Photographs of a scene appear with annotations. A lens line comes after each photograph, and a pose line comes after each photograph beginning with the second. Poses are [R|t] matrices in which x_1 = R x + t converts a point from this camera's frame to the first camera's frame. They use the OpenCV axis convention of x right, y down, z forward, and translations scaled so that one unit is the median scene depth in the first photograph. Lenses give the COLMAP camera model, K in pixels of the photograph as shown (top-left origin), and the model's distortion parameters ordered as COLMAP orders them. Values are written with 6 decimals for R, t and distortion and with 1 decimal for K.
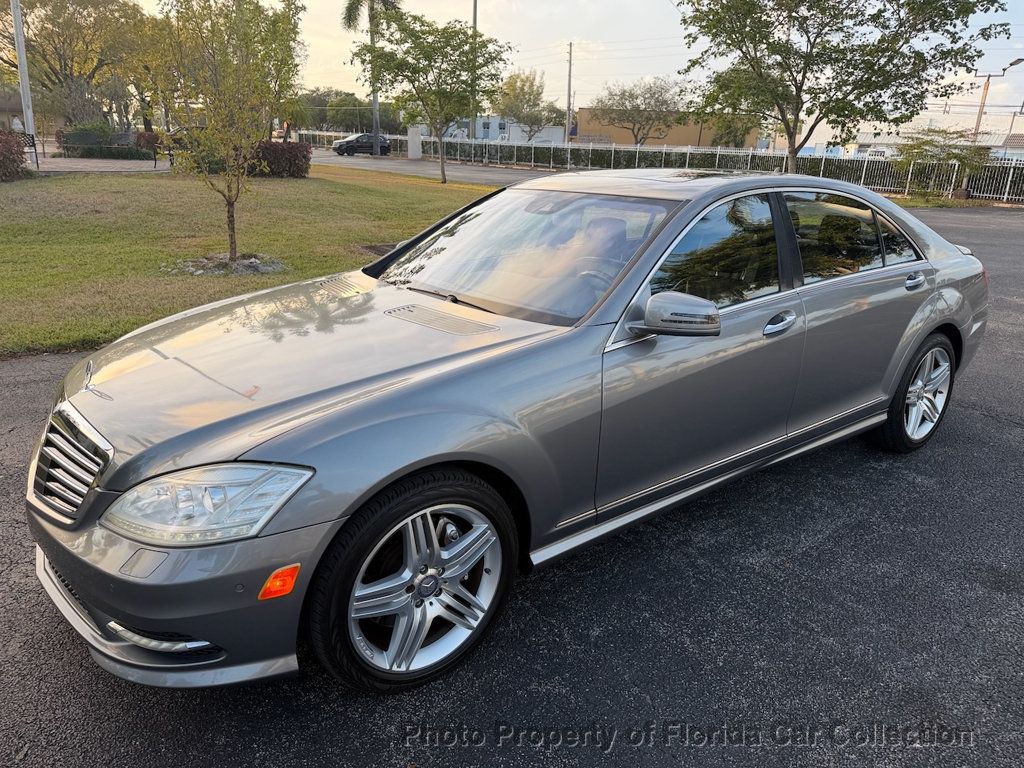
lens RADIAL K [[741.5, 0, 514.2], [0, 741.5, 382.6], [0, 0, 1]] dist [0.021100, -0.003927]
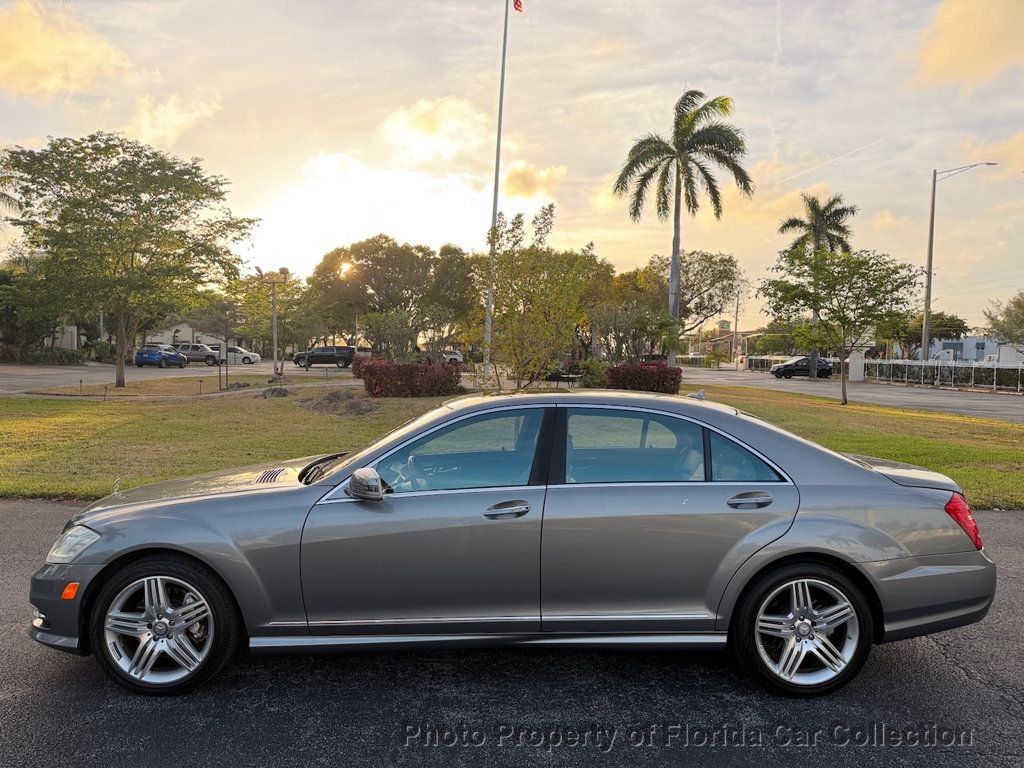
lens RADIAL K [[741.5, 0, 514.2], [0, 741.5, 382.6], [0, 0, 1]] dist [0.021100, -0.003927]
pose [[0.795814, 0.004802, -0.605522, 0.156287], [-0.177866, 0.957712, -0.226167, -0.000979], [0.578829, 0.287689, 0.763015, 0.004389]]
